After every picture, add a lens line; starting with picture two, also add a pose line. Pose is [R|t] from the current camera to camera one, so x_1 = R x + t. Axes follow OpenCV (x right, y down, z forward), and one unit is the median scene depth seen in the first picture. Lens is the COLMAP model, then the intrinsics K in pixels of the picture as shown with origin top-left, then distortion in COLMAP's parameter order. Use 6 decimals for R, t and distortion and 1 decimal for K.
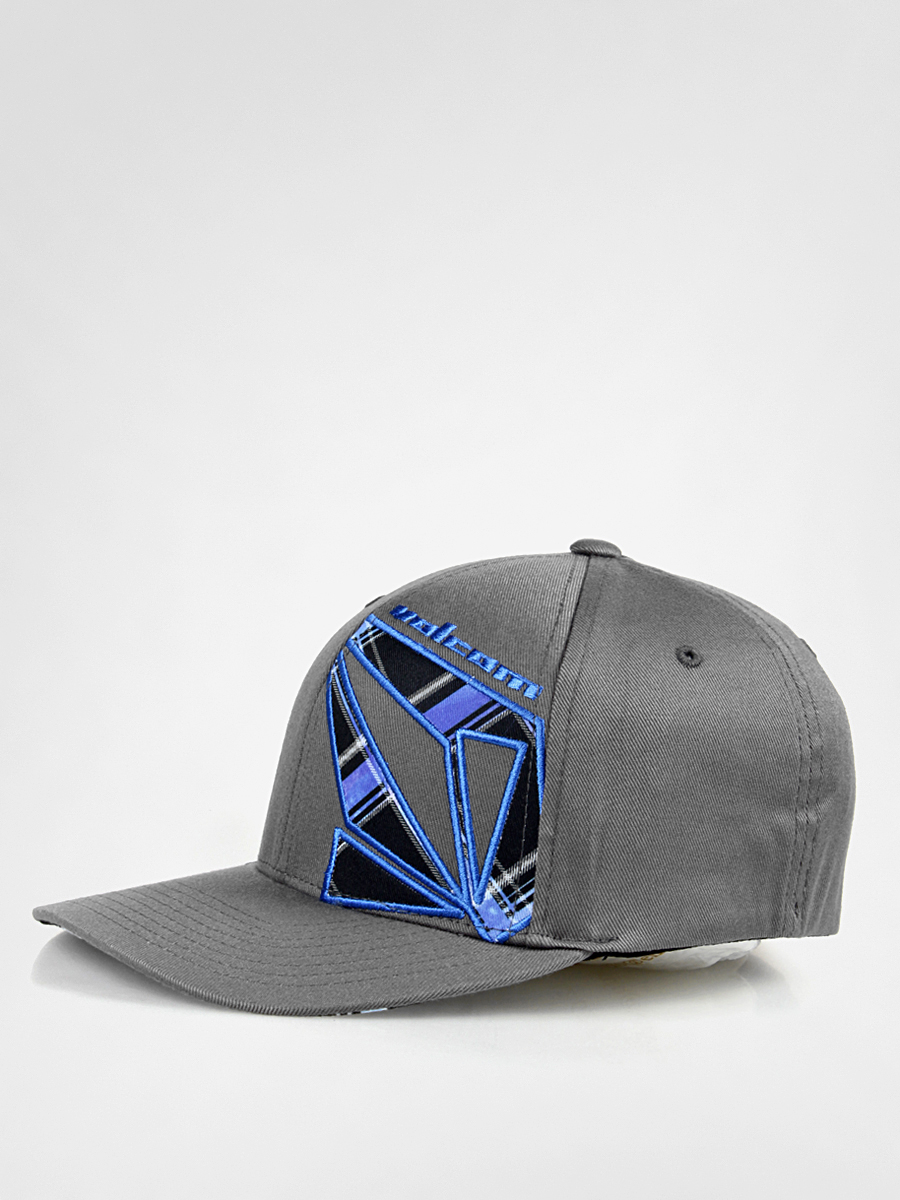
lens RADIAL K [[3262.4, 0, 450.0], [0, 3262.4, 600.0], [0, 0, 1]] dist [0.078335, 0.101284]
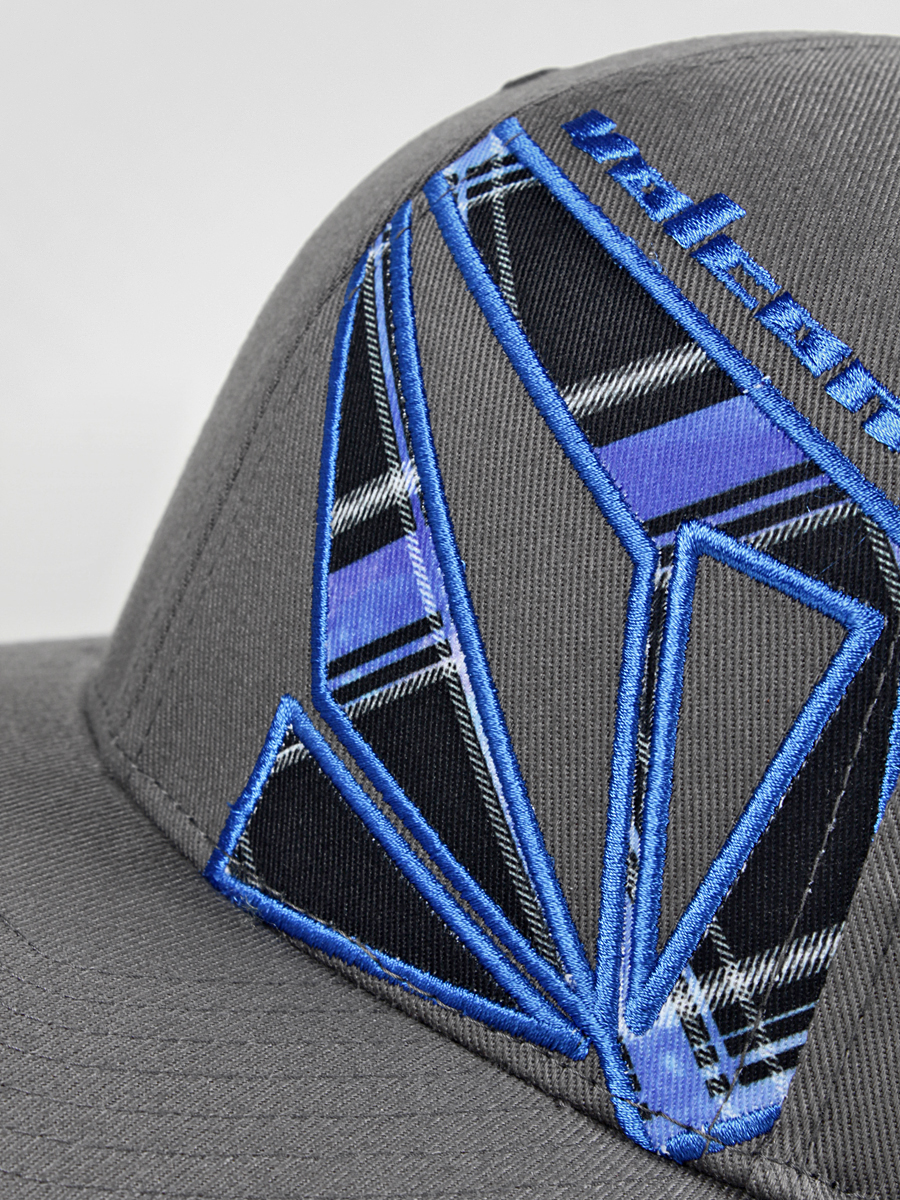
lens RADIAL K [[3262.4, 0, 450.0], [0, 3262.4, 600.0], [0, 0, 1]] dist [0.078335, 0.101284]
pose [[0.976681, 0.214395, -0.011356, -0.015996], [-0.209113, 0.961935, 0.175933, -0.006752], [0.048643, -0.169455, 0.984337, 0.664743]]
